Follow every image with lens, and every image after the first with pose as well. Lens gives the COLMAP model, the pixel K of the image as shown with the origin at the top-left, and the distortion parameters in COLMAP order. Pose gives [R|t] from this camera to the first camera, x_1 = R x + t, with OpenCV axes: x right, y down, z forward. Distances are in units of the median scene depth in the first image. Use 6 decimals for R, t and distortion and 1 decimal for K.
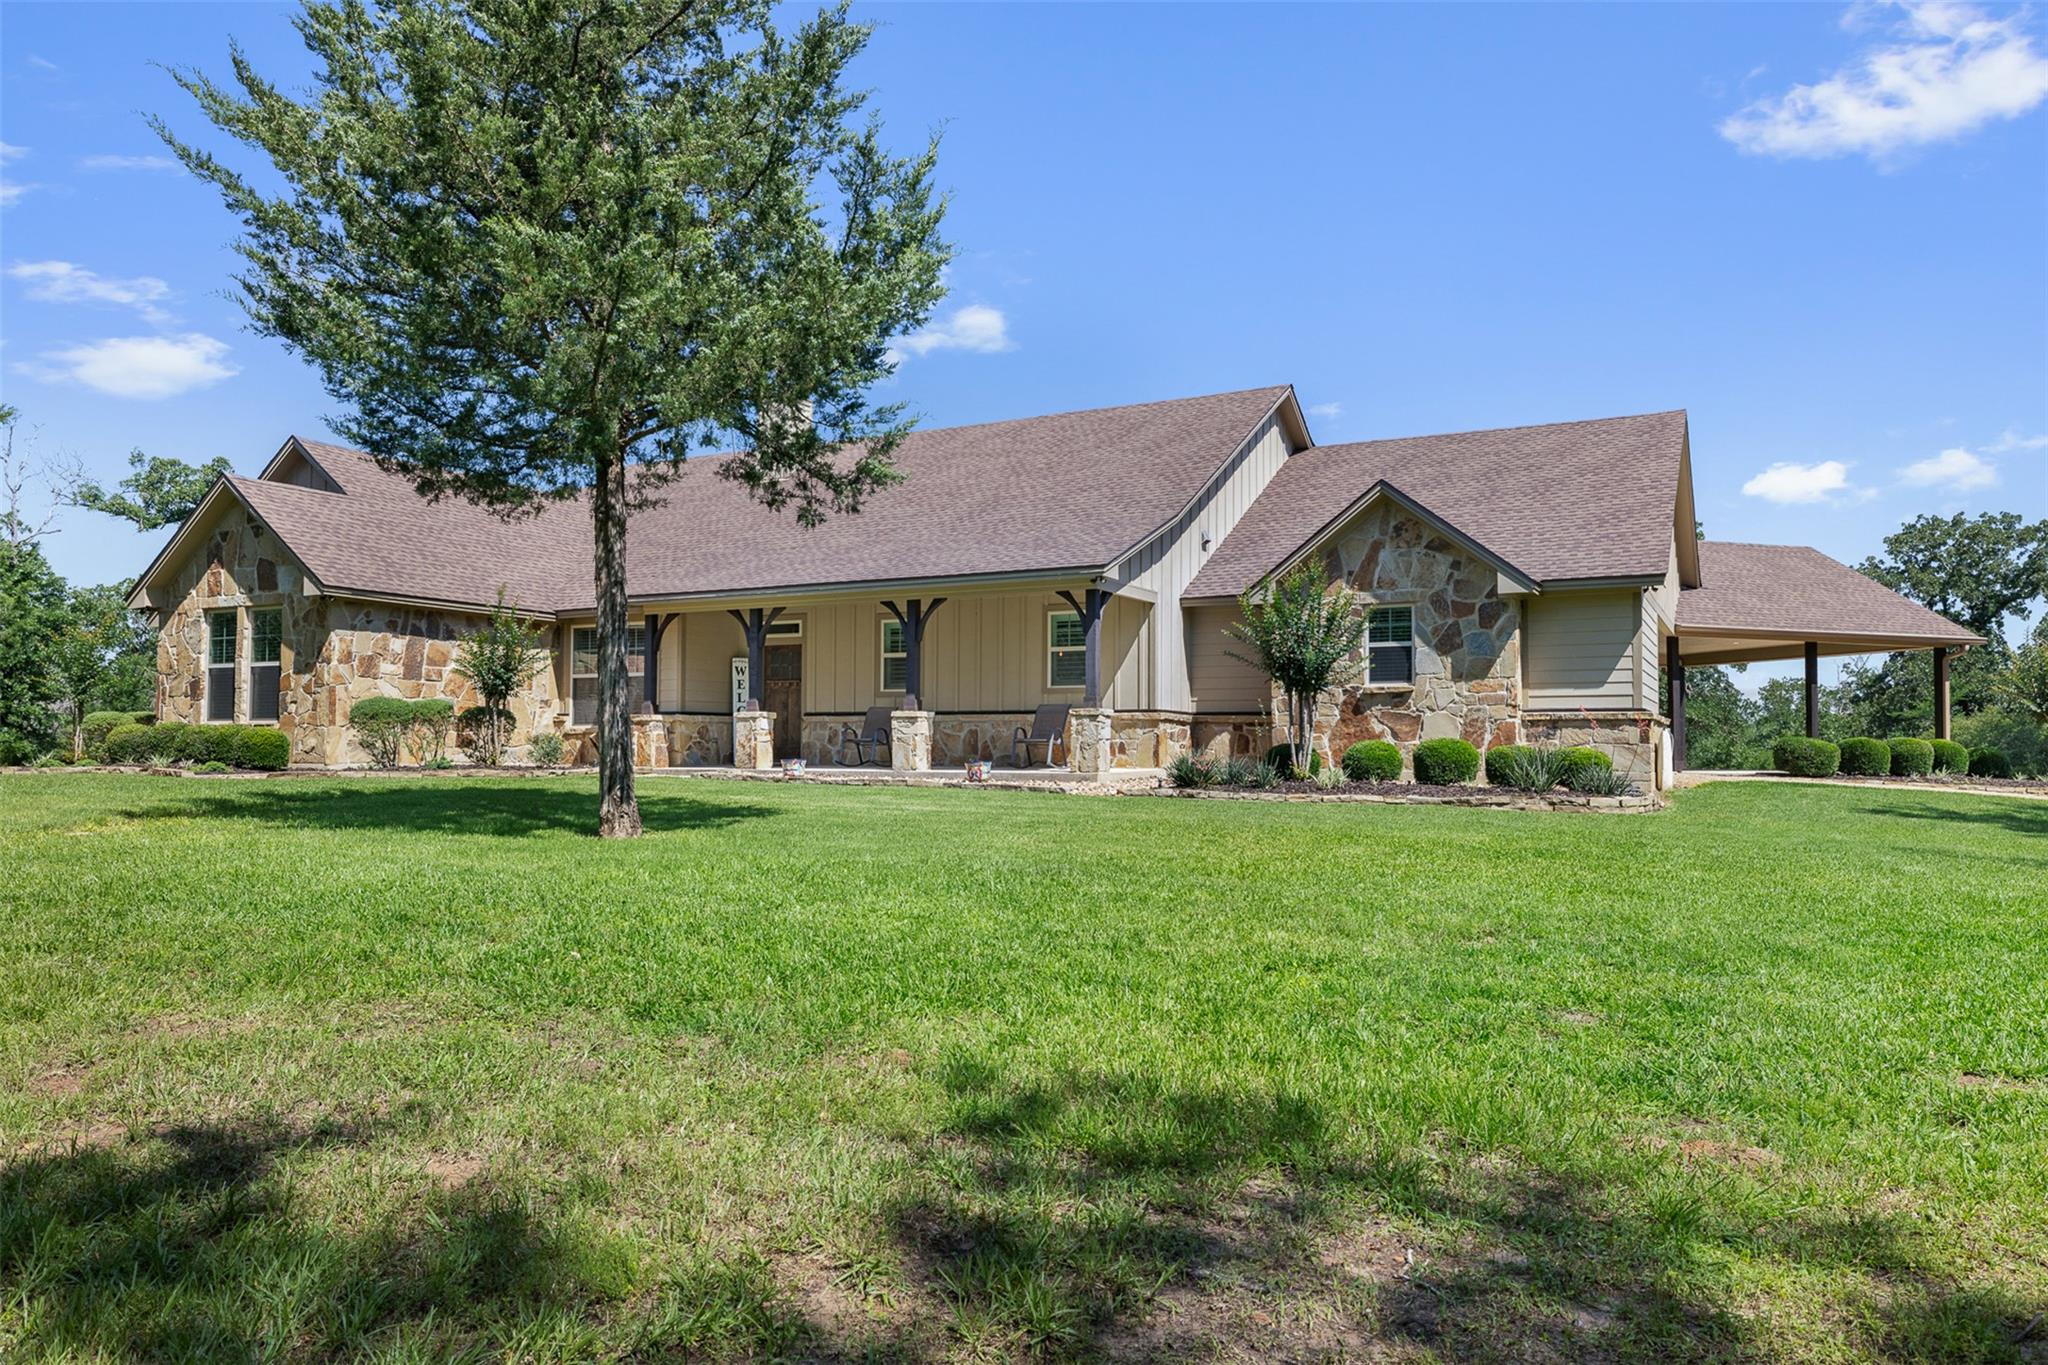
lens RADIAL K [[1427.3, 0, 1018.1], [0, 1427.3, 687.8], [0, 0, 1]] dist [0.002693, 0.000221]
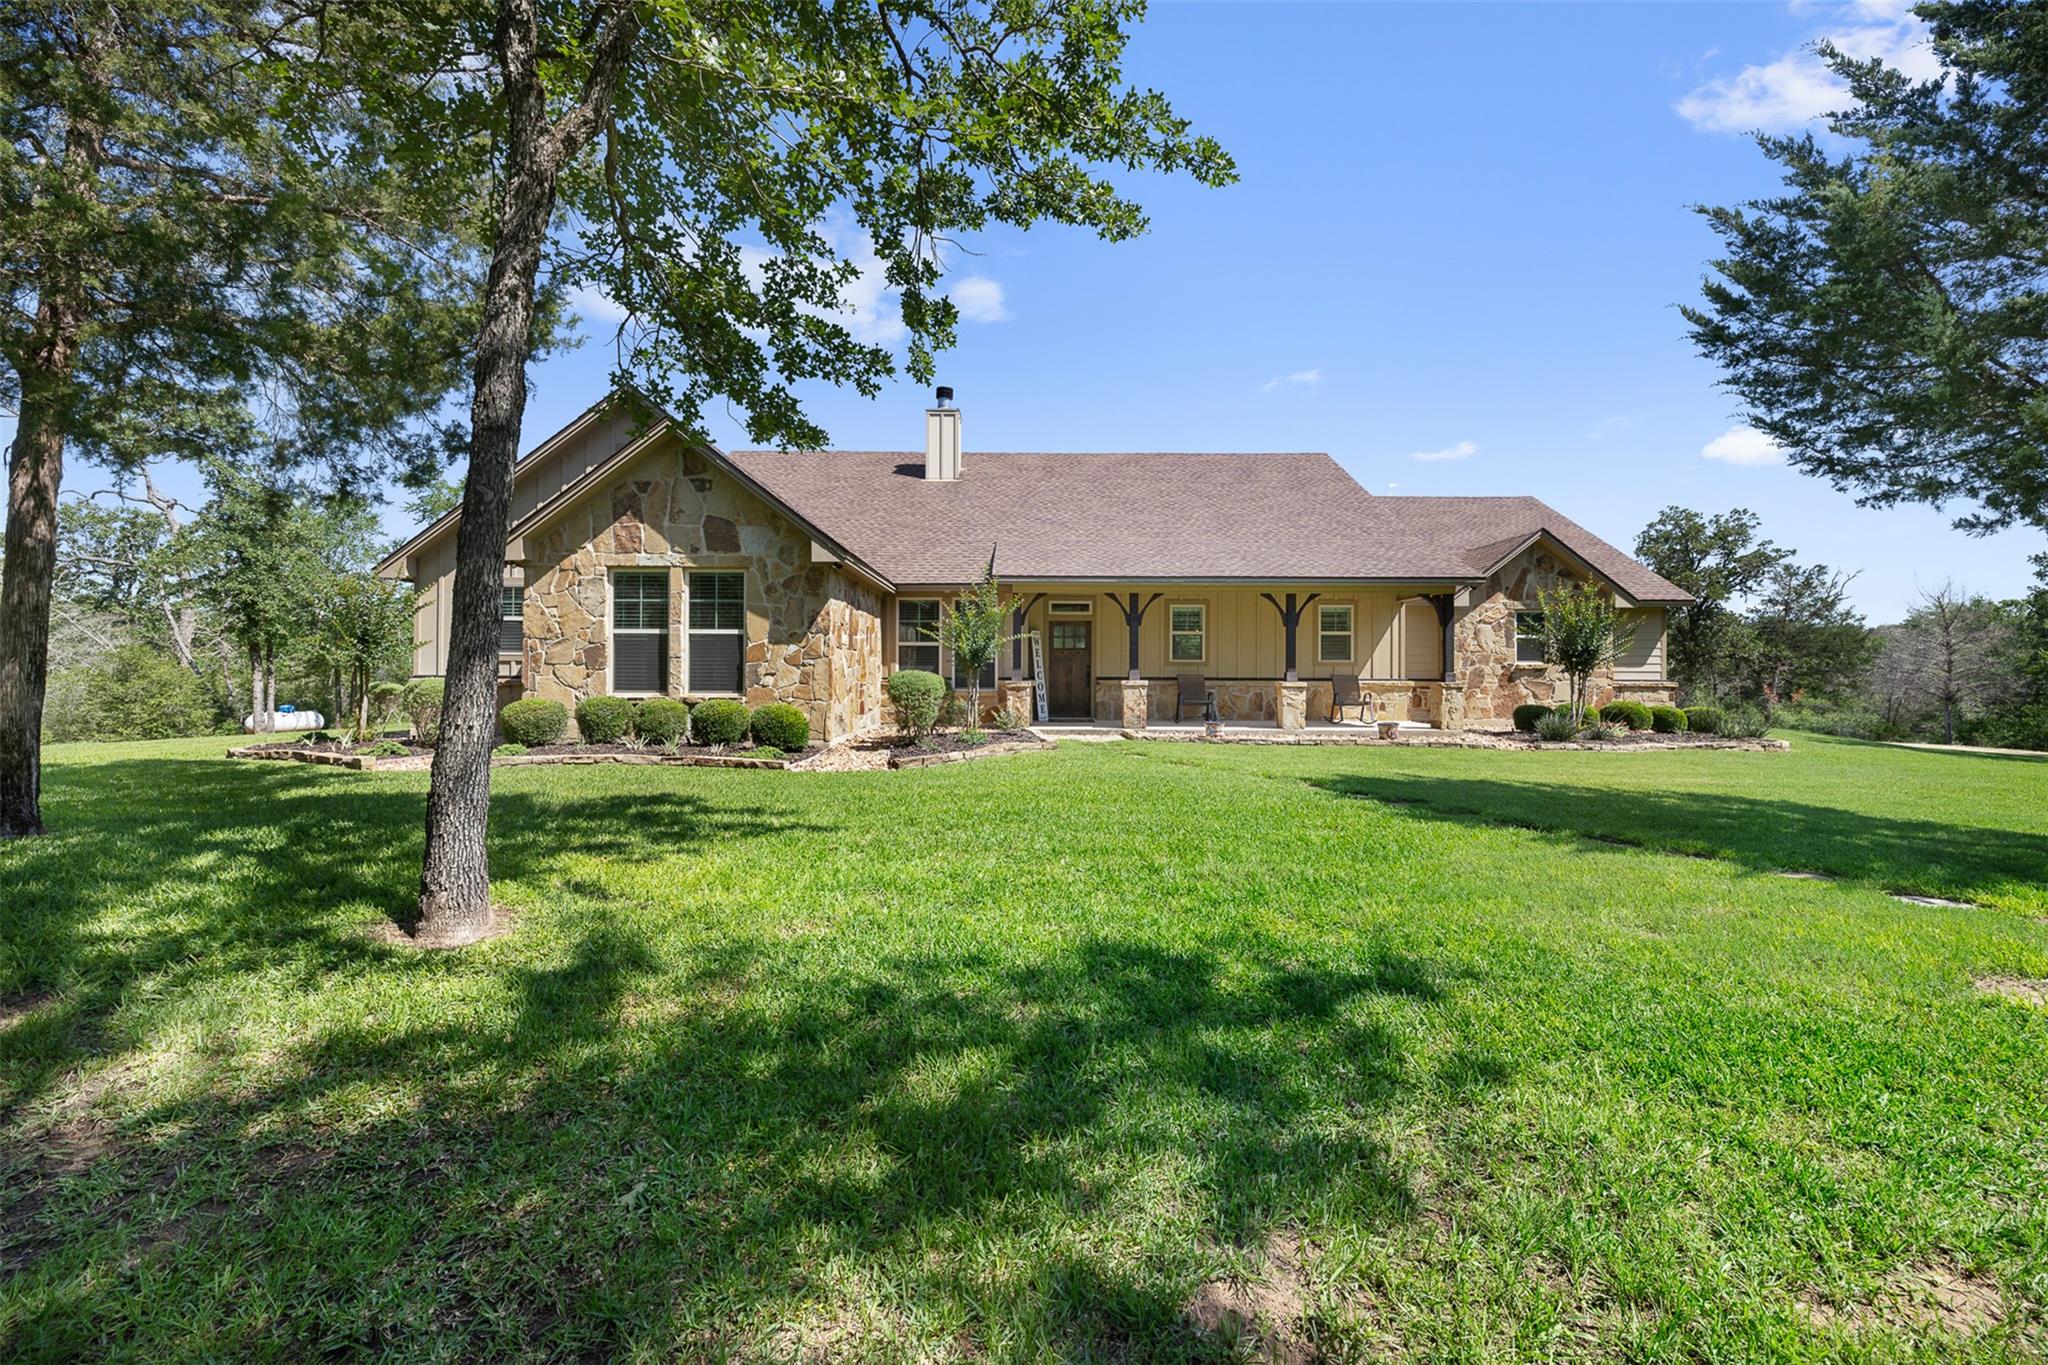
lens RADIAL K [[872.3, 0, 1021.4], [0, 872.3, 672.3], [0, 0, 1]] dist [0.001890, -0.000067]
pose [[0.879955, -0.000680, 0.475057, -0.619197], [-0.021461, 0.998921, 0.041181, -0.017911], [-0.474572, -0.046433, 0.878991, 0.411820]]
